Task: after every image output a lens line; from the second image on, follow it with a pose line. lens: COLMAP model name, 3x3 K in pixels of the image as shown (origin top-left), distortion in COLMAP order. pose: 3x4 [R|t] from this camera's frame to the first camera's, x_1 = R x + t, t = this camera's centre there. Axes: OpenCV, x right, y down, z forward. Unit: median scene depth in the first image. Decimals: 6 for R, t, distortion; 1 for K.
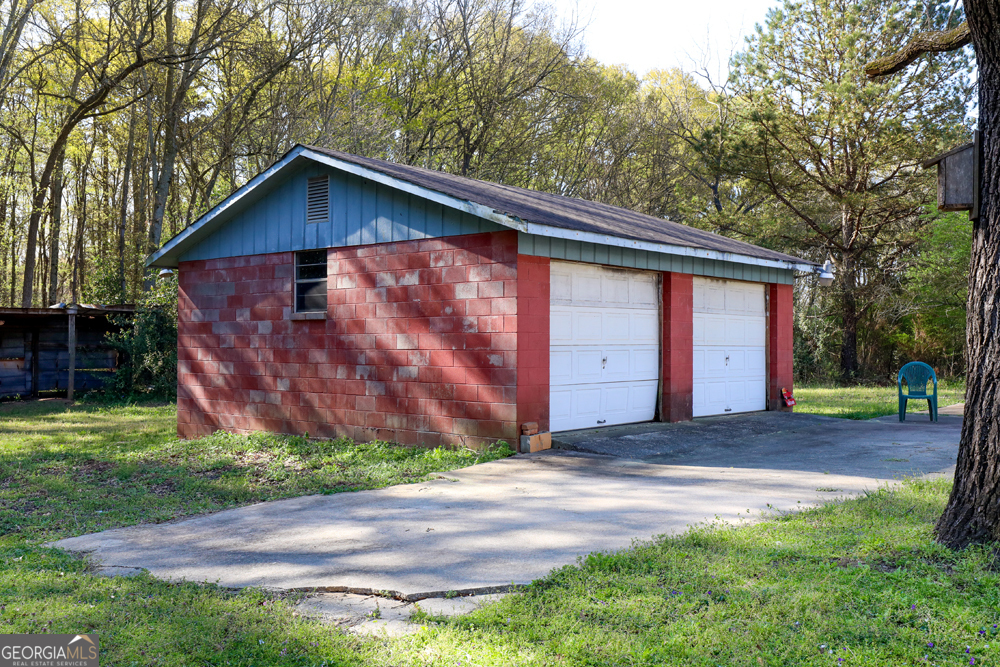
lens RADIAL K [[1018.2, 0, 500.0], [0, 1018.2, 333.5], [0, 0, 1]] dist [0.006902, 0.005650]
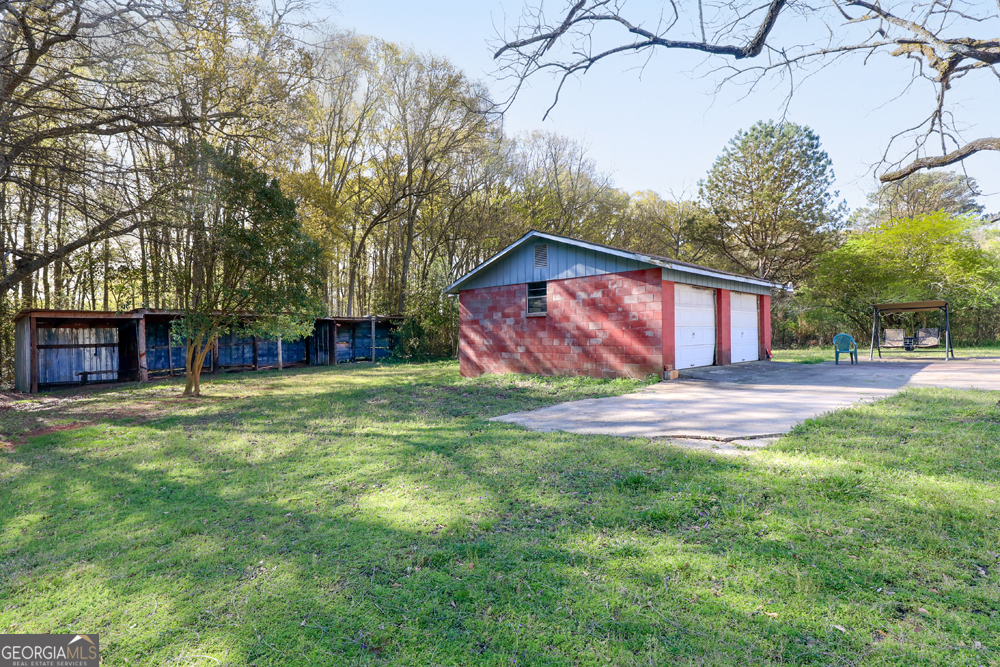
lens RADIAL K [[517.3, 0, 500.0], [0, 517.3, 333.5], [0, 0, 1]] dist [-0.000754, -0.000092]
pose [[0.995197, -0.015408, -0.096670, -0.163821], [0.016172, 0.999844, 0.007126, 0.011927], [0.096545, -0.008655, 0.995291, -0.027646]]
